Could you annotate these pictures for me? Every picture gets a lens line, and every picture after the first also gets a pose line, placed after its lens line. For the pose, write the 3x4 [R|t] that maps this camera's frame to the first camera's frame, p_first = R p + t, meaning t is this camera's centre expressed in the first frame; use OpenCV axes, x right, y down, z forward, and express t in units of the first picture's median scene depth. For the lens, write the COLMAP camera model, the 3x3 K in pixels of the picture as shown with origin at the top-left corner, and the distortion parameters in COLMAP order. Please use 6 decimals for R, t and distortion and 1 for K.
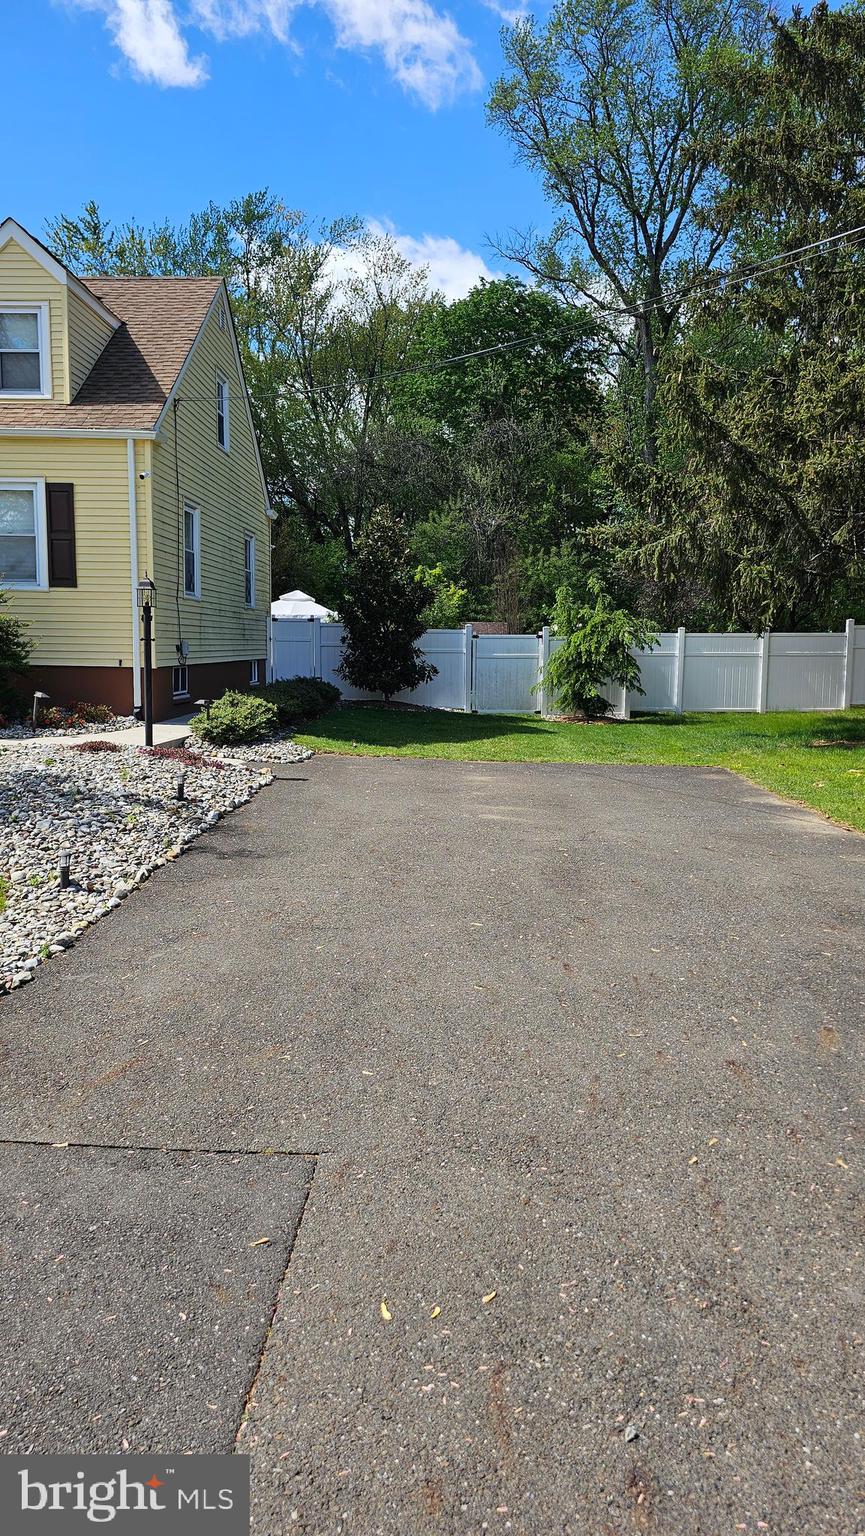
lens RADIAL K [[1018.3, 0, 432.3], [0, 1018.3, 764.1], [0, 0, 1]] dist [0.058780, -0.056877]
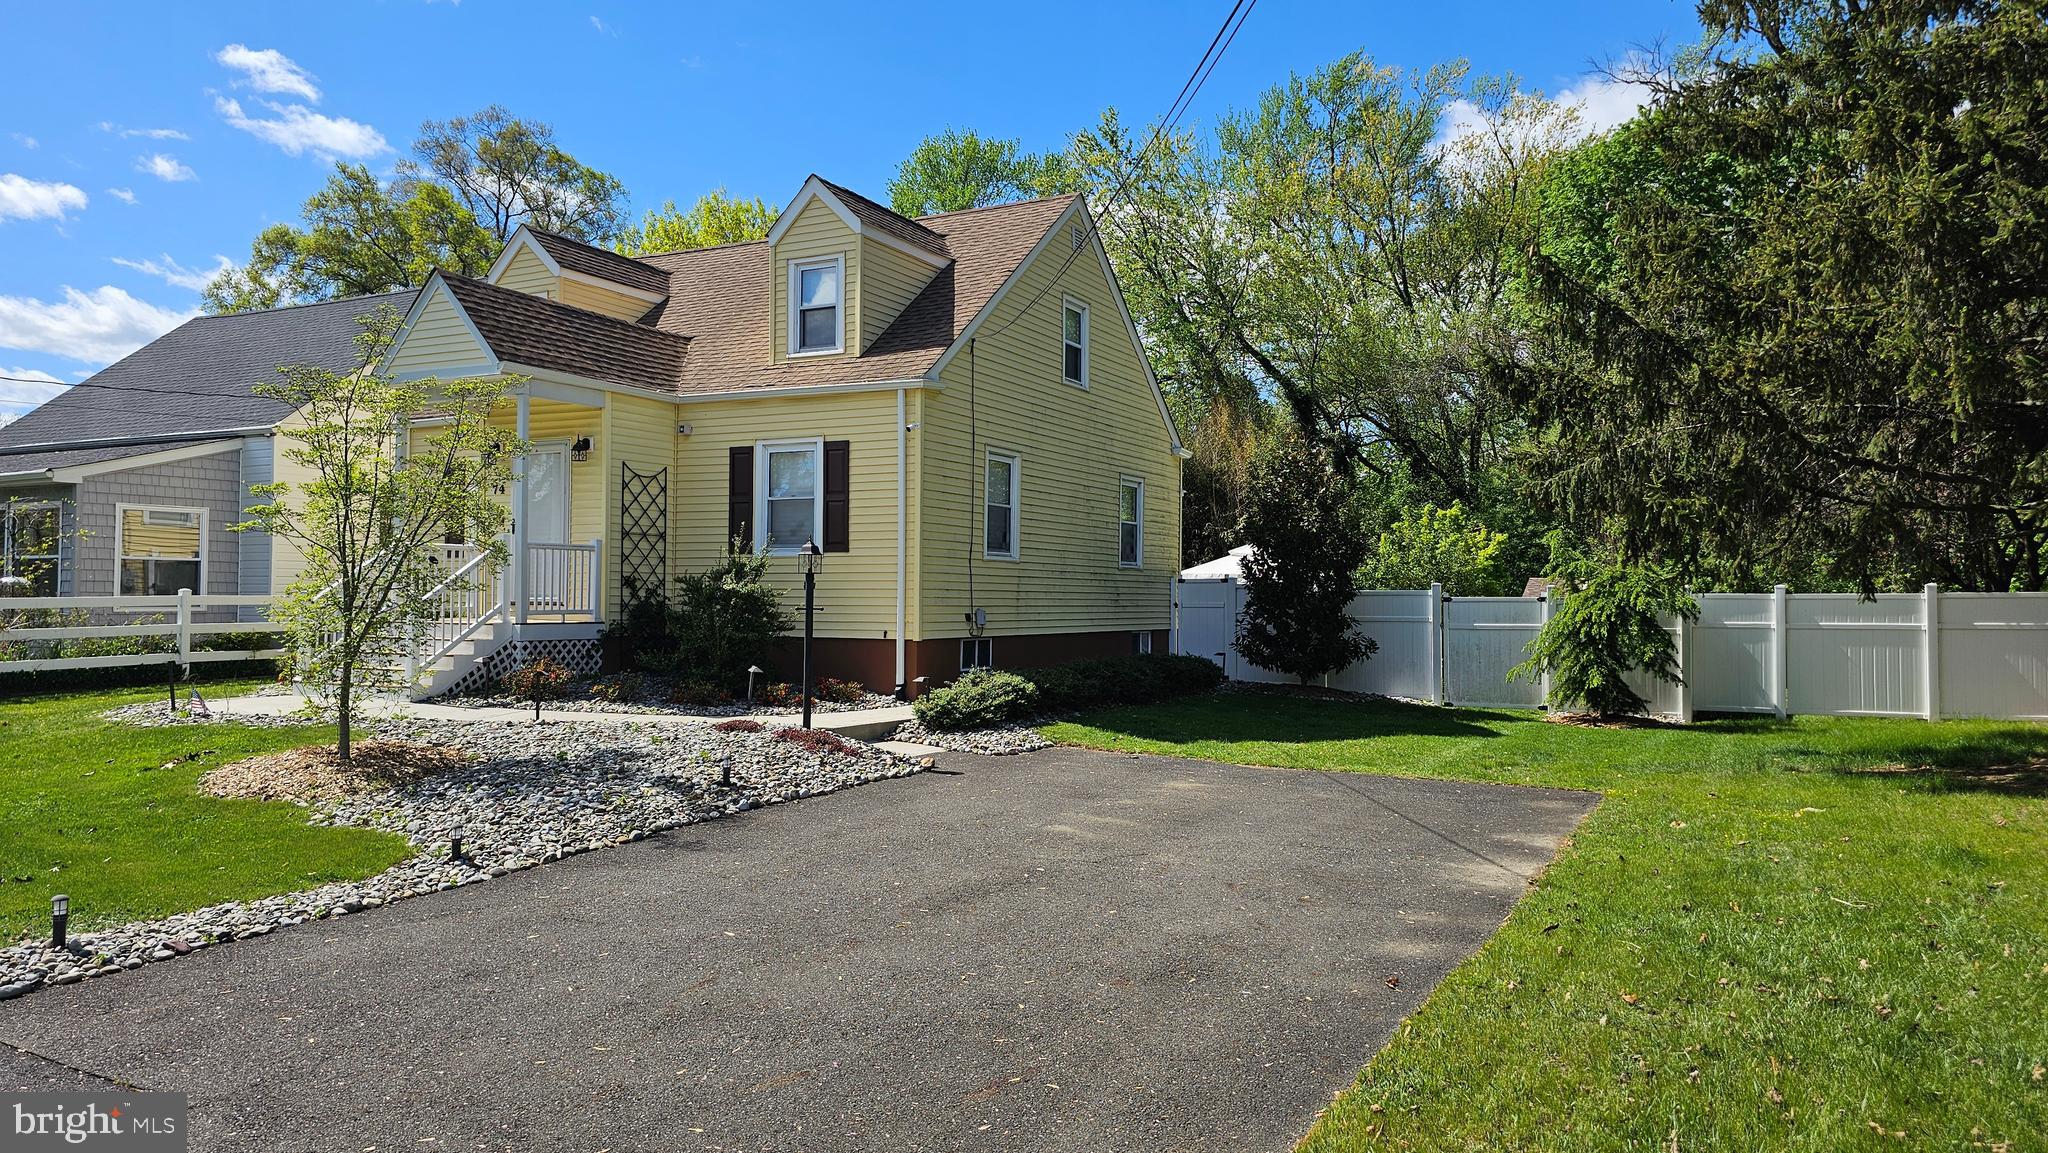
lens RADIAL K [[1357.8, 0, 1032.2], [0, 1357.8, 573.0], [0, 0, 1]] dist [0.058780, -0.056877]
pose [[0.897049, -0.016503, -0.441623, 0.235648], [-0.047188, 0.990013, -0.132847, -0.001713], [0.439405, 0.140010, 0.887311, 0.008837]]
